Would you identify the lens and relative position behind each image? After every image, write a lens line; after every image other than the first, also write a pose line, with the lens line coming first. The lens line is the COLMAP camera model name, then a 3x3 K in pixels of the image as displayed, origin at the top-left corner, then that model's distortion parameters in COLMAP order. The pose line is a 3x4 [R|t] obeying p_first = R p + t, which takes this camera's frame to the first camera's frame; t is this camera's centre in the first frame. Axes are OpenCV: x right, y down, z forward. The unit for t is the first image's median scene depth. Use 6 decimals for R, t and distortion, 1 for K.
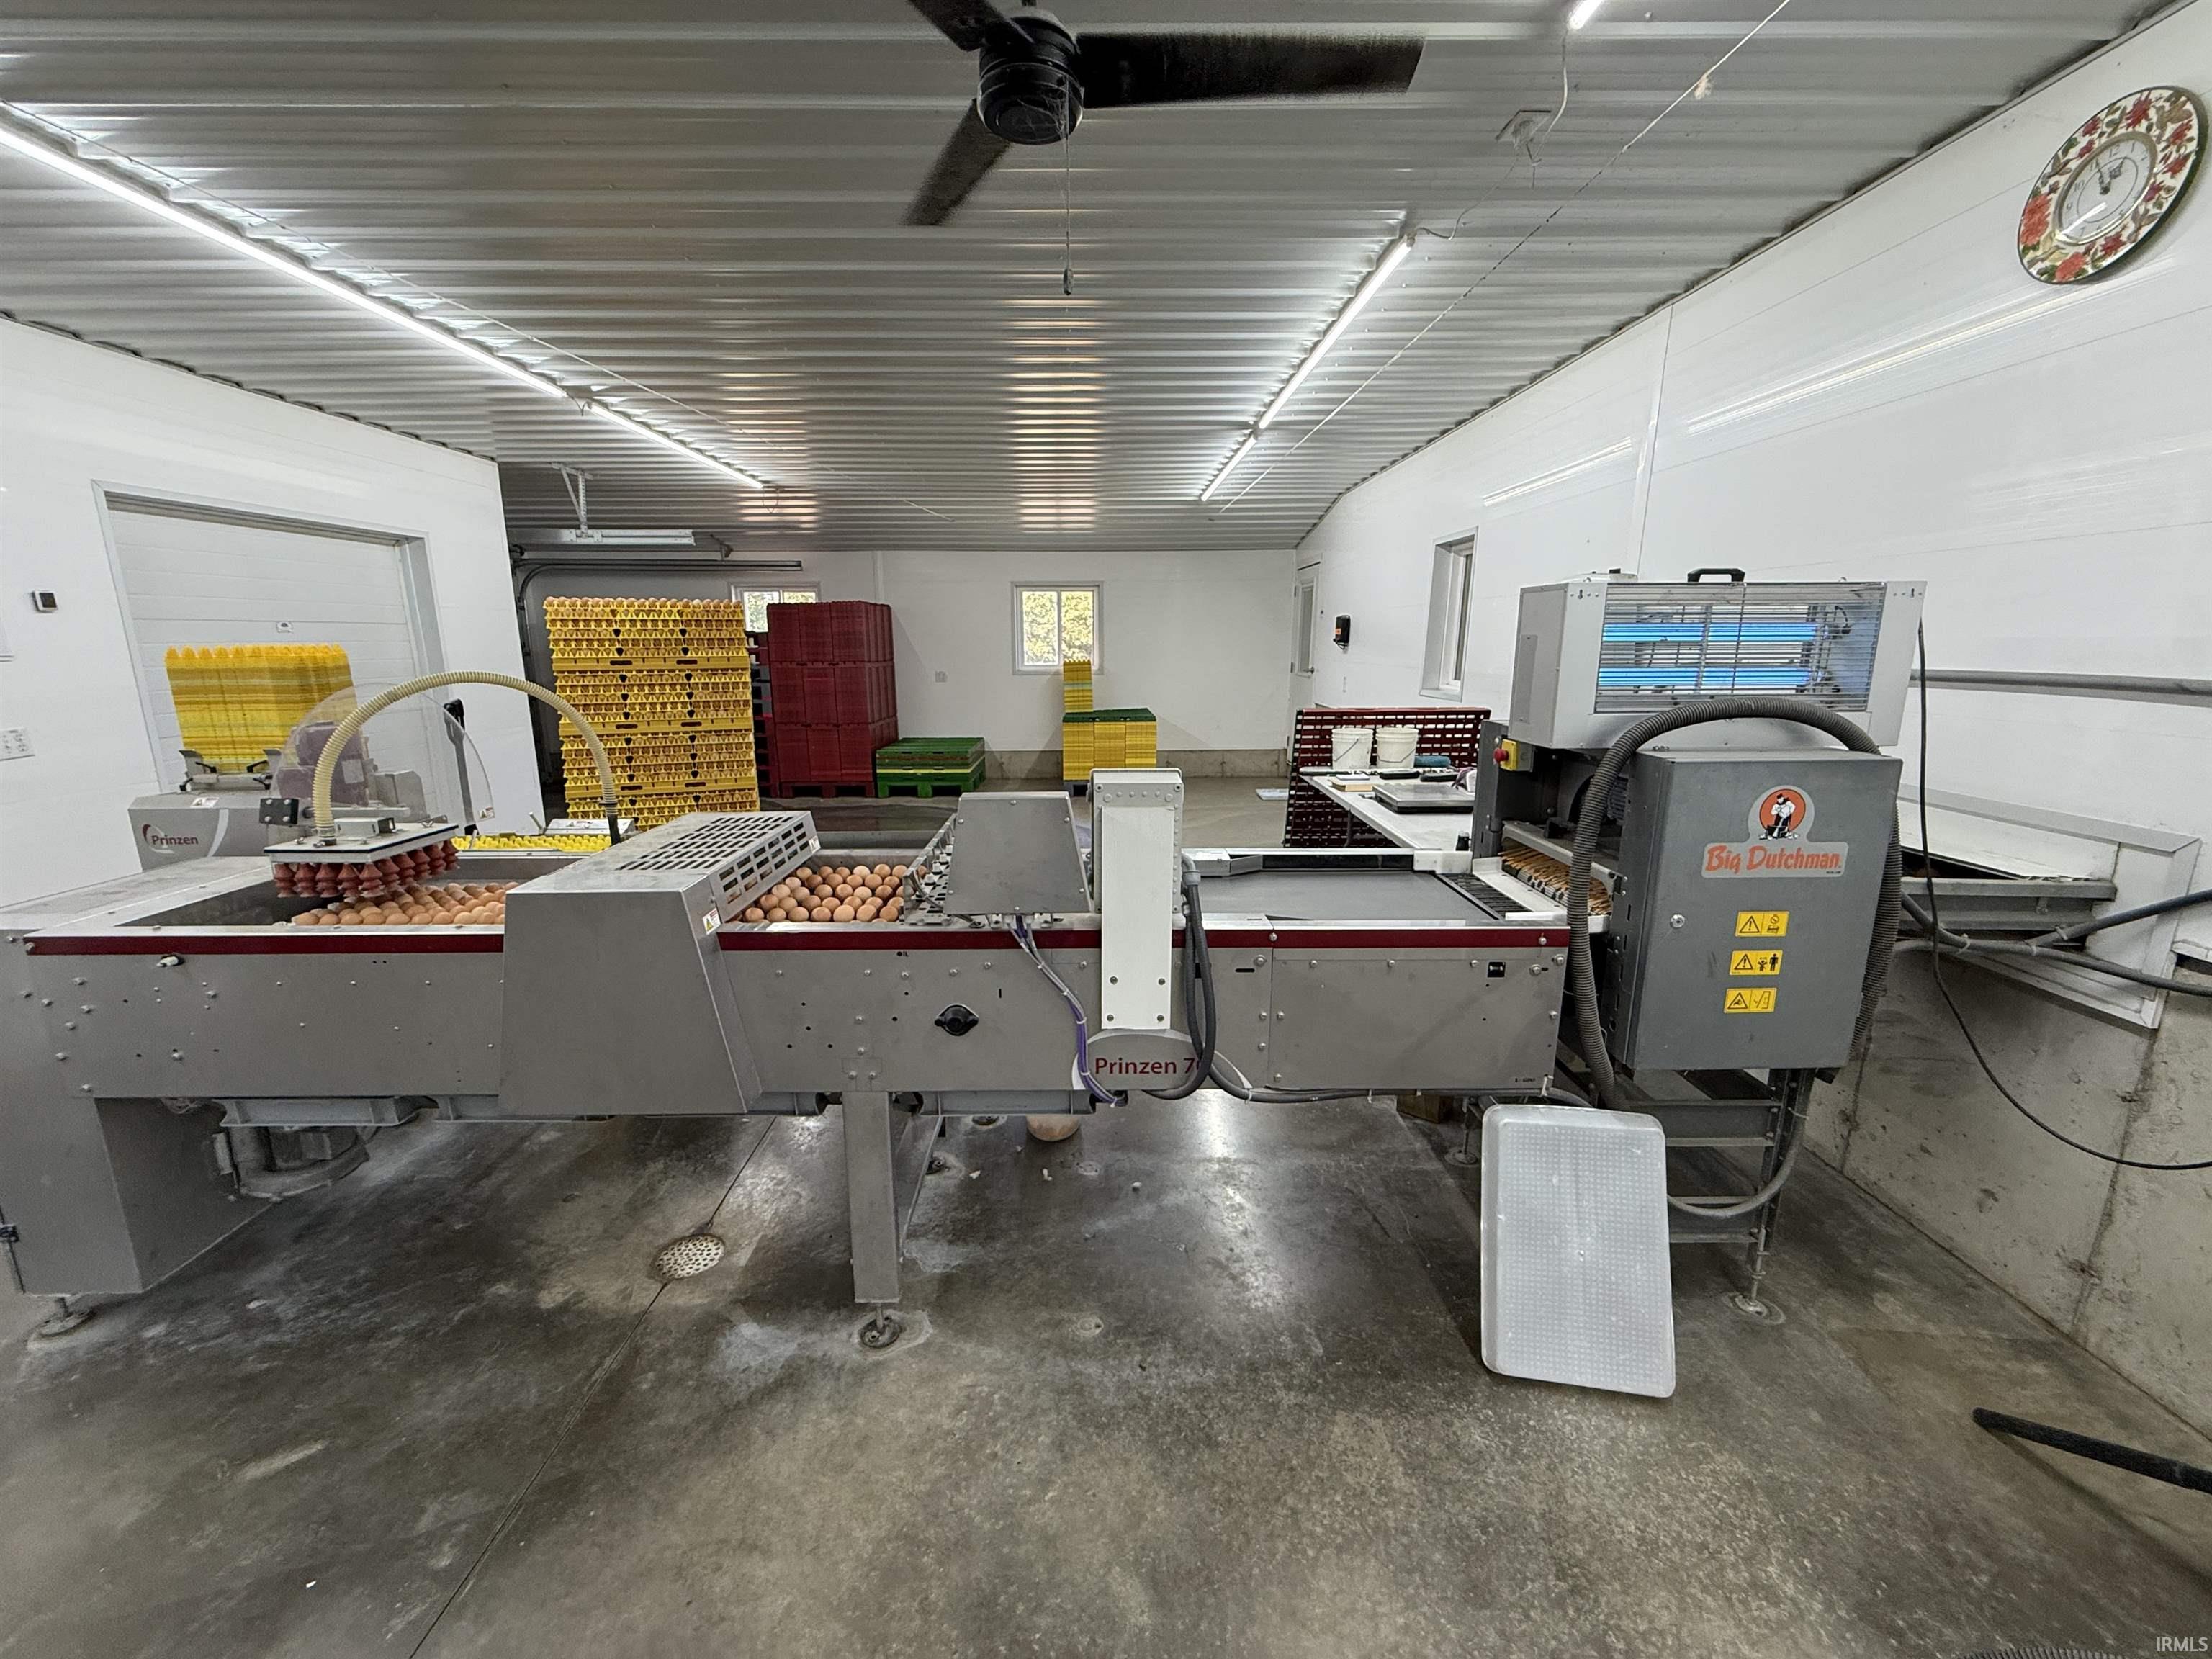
lens RADIAL K [[881.7, 0, 1103.1], [0, 881.7, 827.6], [0, 0, 1]] dist [0.000712, -0.000755]
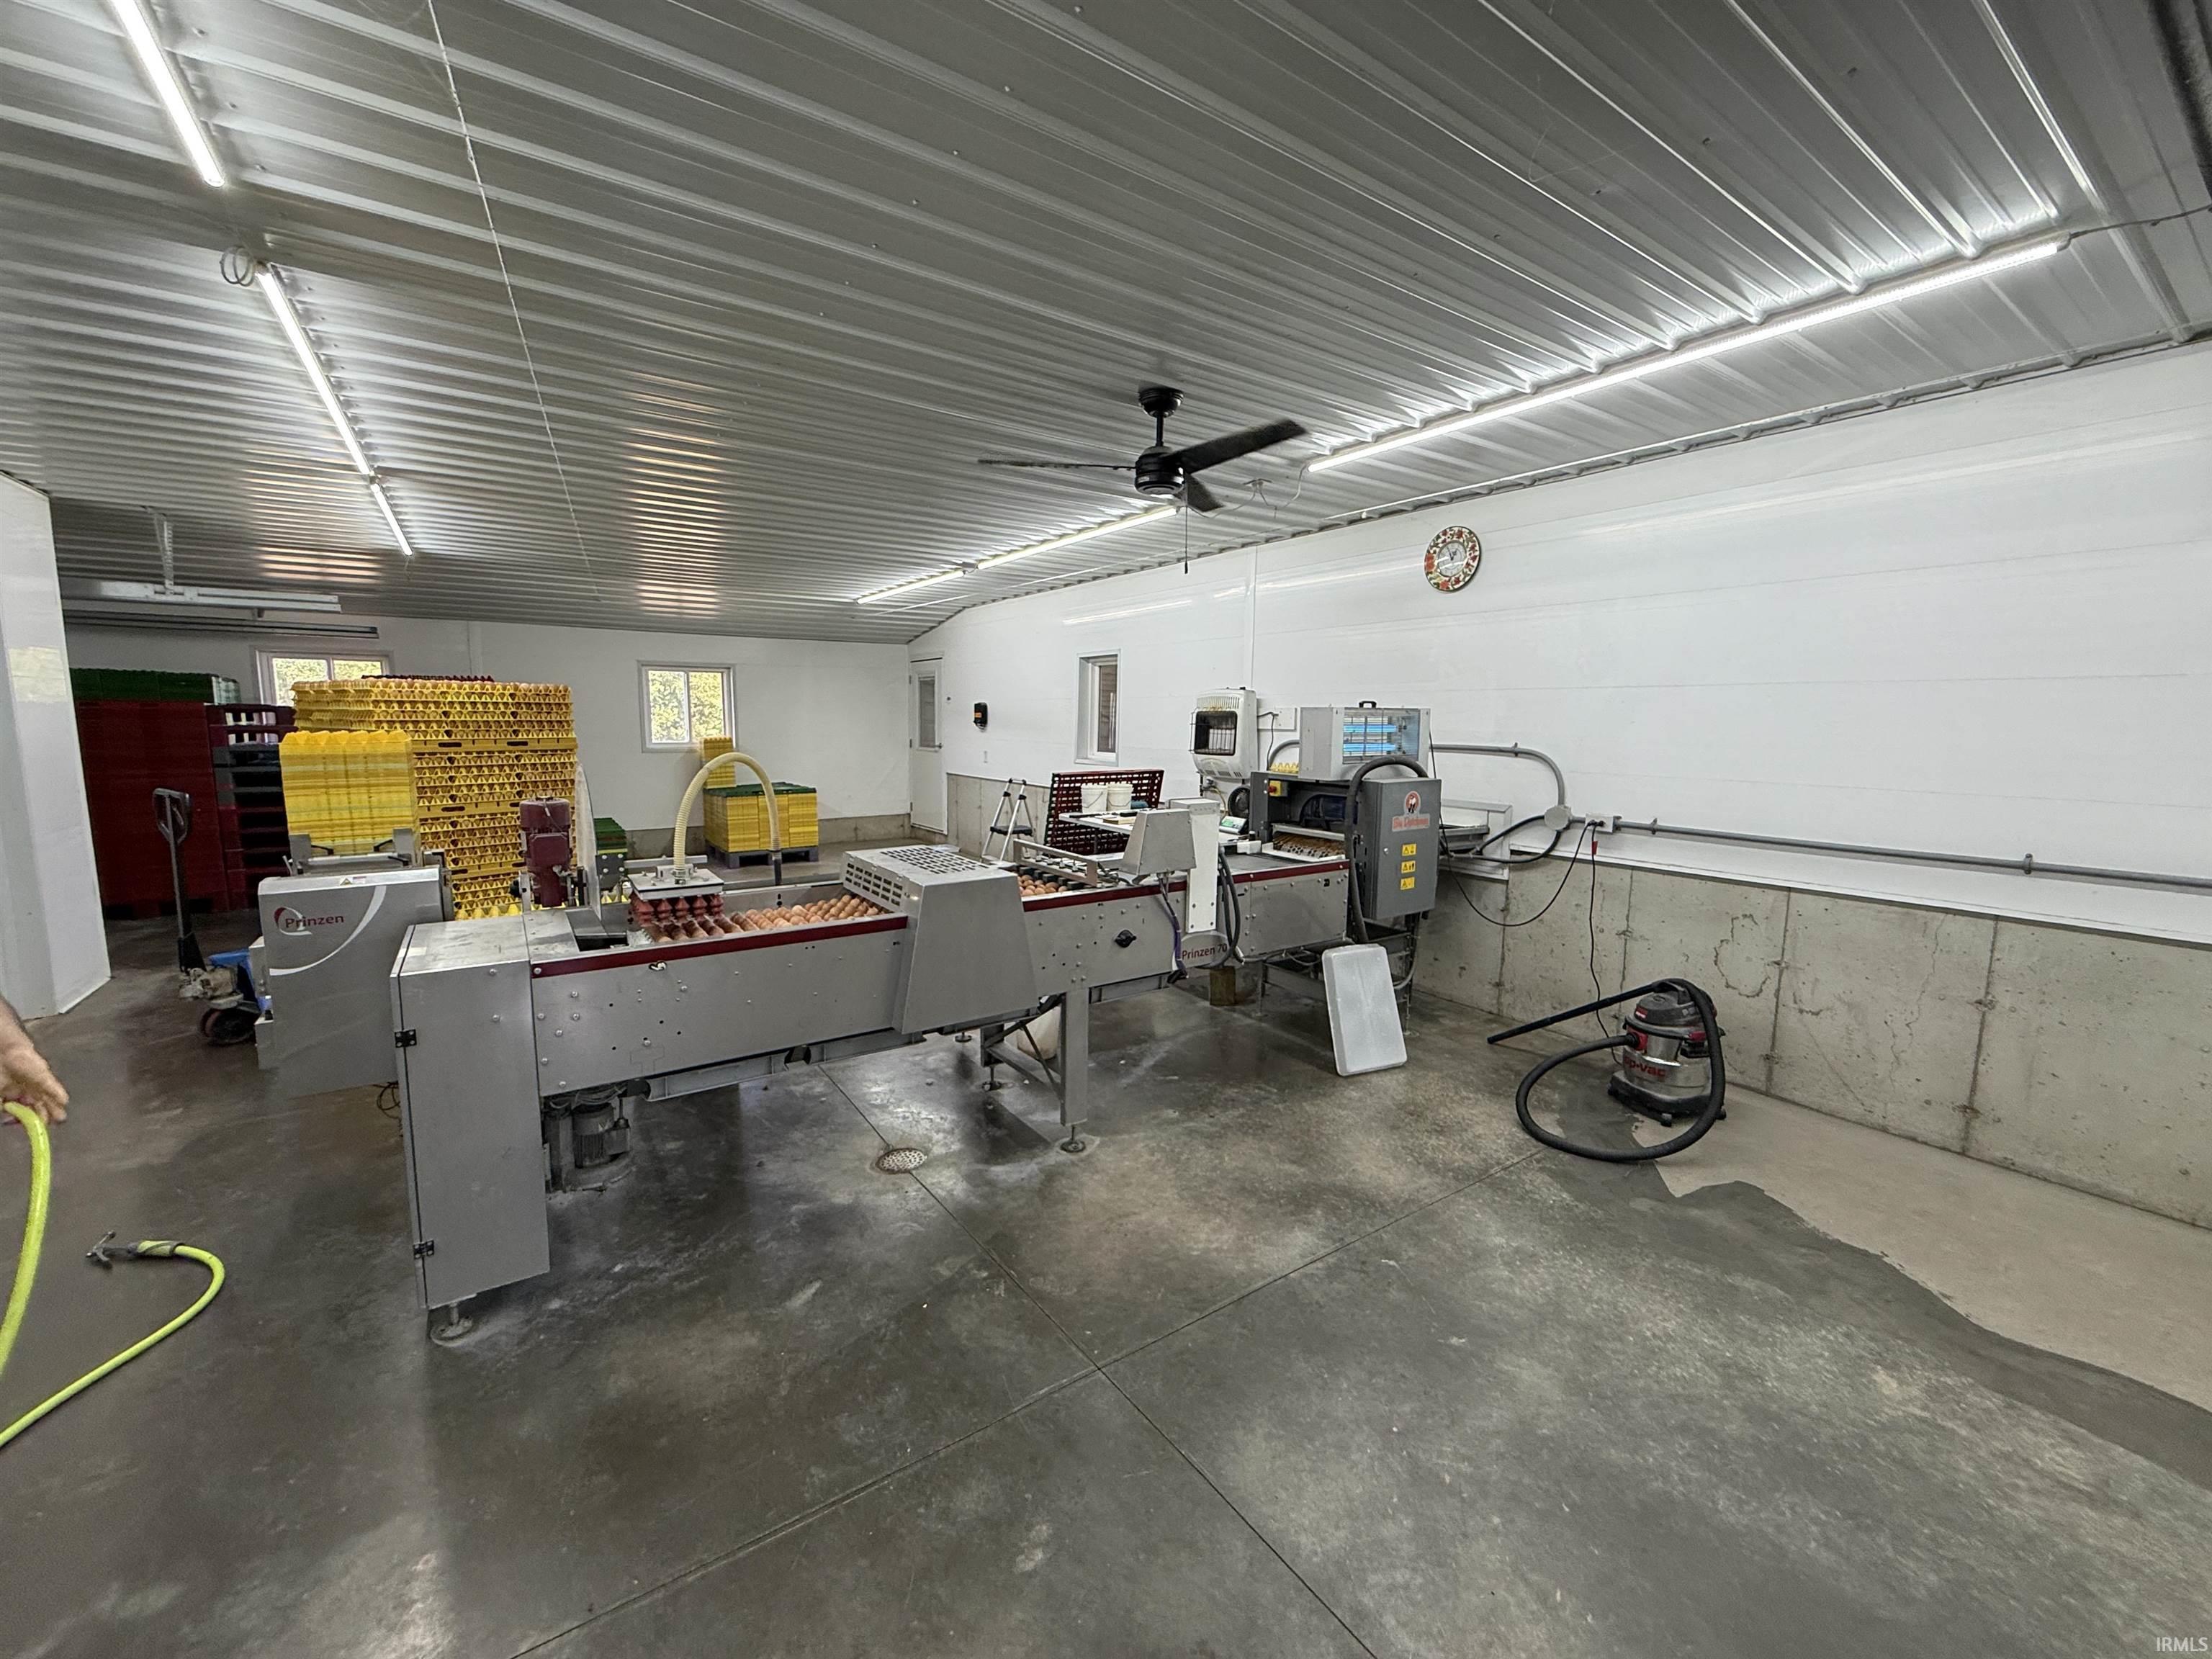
lens RADIAL K [[881.7, 0, 1103.1], [0, 881.7, 827.6], [0, 0, 1]] dist [0.000712, -0.000755]
pose [[0.829825, -0.060169, 0.554770, -1.107173], [0.105968, 0.993071, -0.050800, 0.072651], [-0.547869, 0.100943, 0.830452, -0.468562]]
